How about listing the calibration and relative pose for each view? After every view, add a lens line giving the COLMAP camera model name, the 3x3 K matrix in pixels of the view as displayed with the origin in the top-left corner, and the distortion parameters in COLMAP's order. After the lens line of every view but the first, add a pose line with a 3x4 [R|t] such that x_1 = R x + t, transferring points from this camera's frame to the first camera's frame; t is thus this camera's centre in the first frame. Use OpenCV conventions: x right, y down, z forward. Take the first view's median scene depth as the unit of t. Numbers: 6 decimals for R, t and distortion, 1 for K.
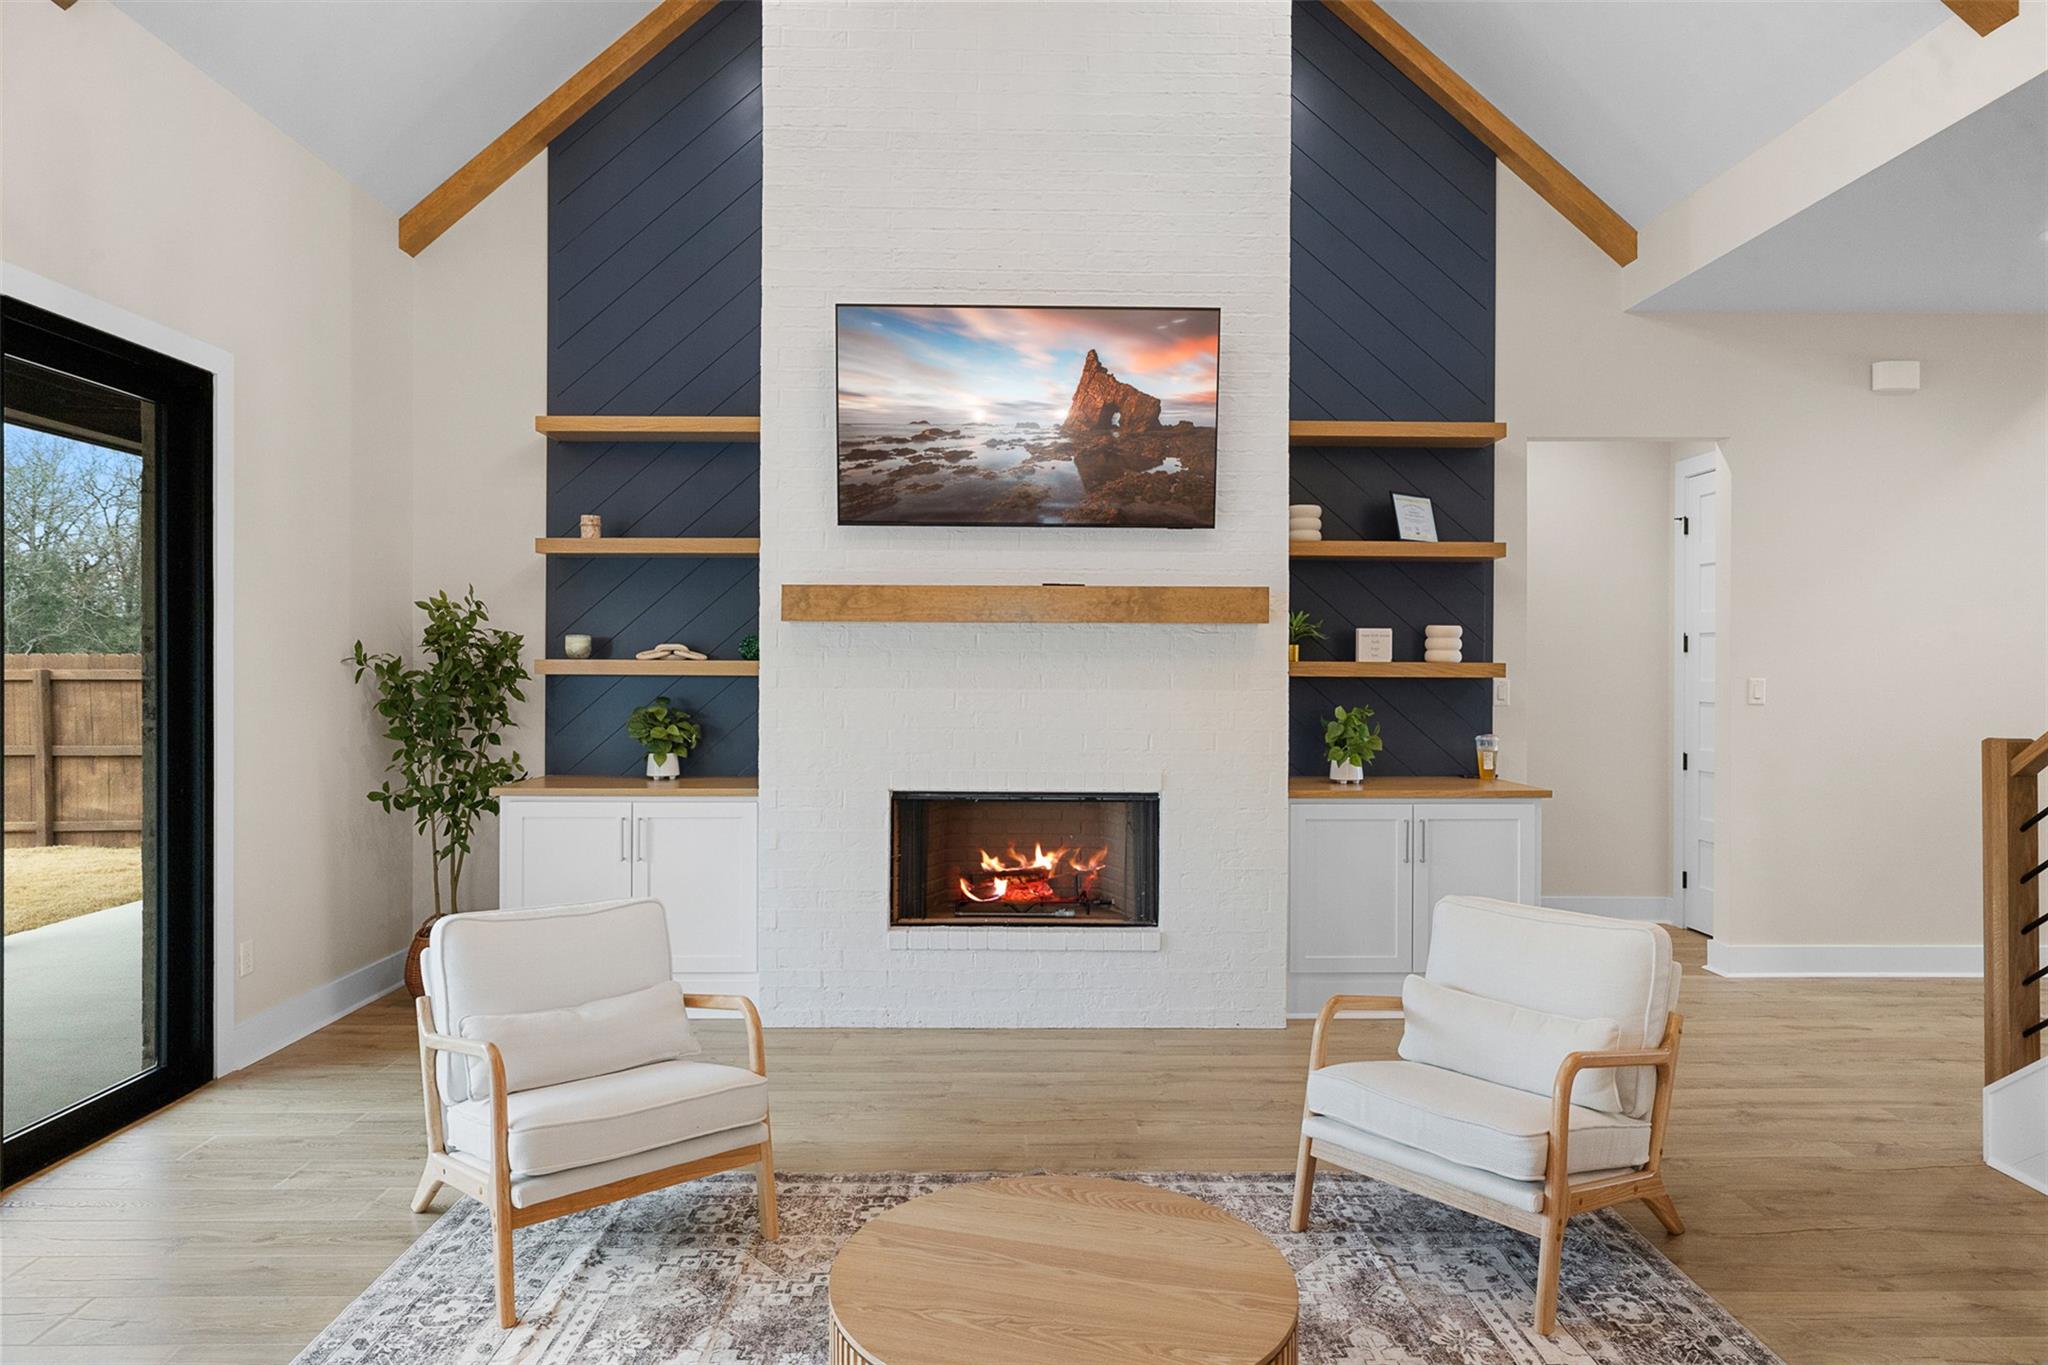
lens RADIAL K [[1252.8, 0, 1021.2], [0, 1252.8, 677.2], [0, 0, 1]] dist [0.002030, 0.000405]
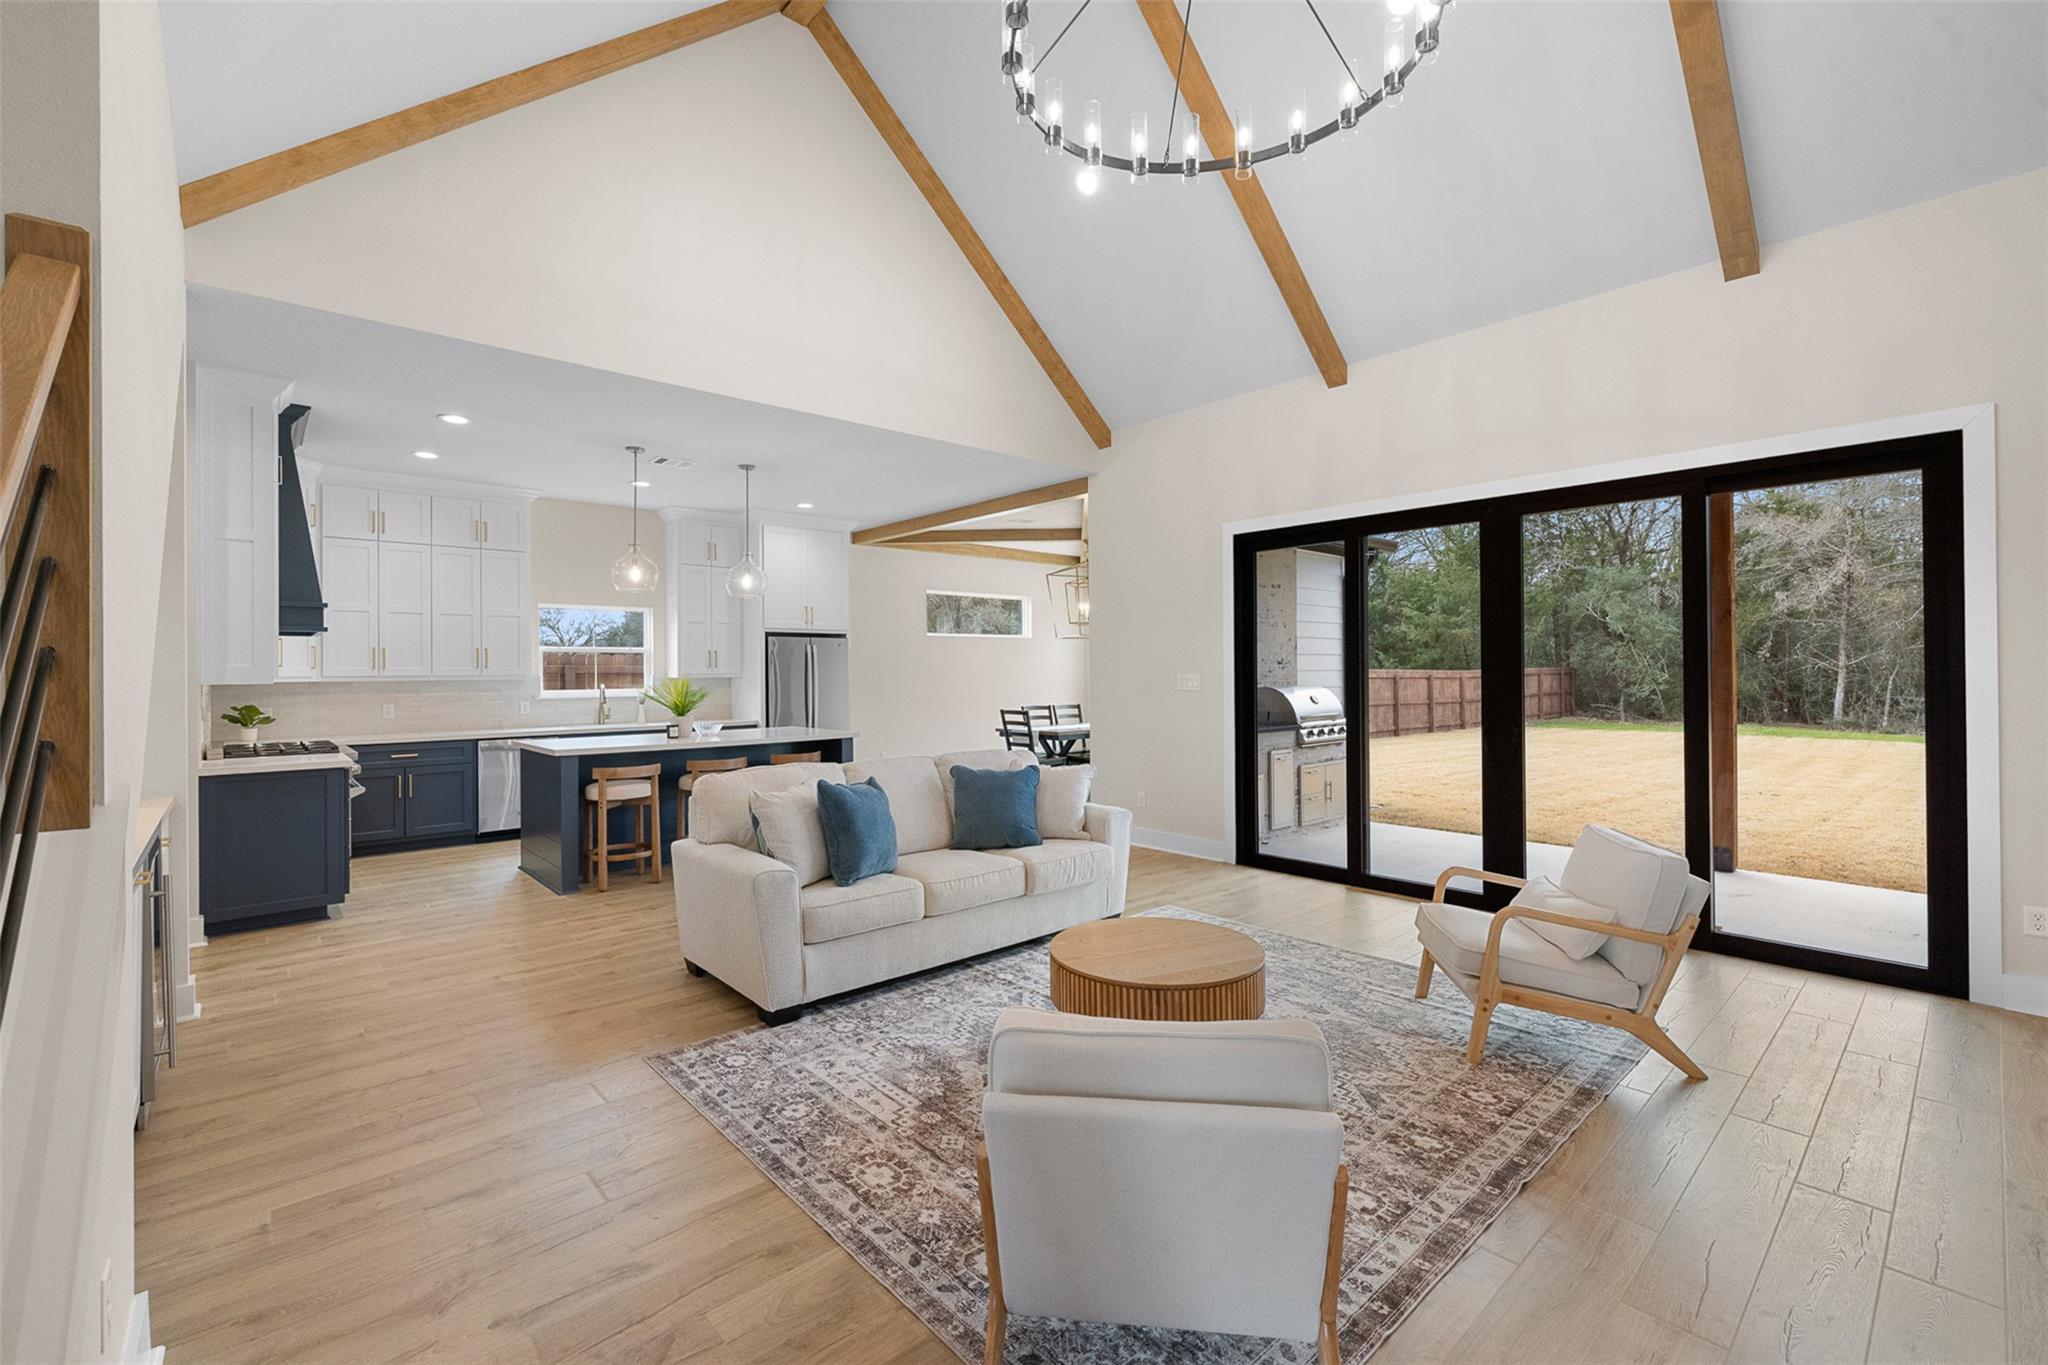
lens RADIAL K [[848.7, 0, 1025.0], [0, 848.7, 673.8], [0, 0, 1]] dist [0.000126, 0.000034]
pose [[-0.758935, -0.001021, -0.651166, 0.836024], [-0.003789, 0.999989, 0.002848, -0.004292], [0.651156, 0.004629, -0.758930, 1.407288]]
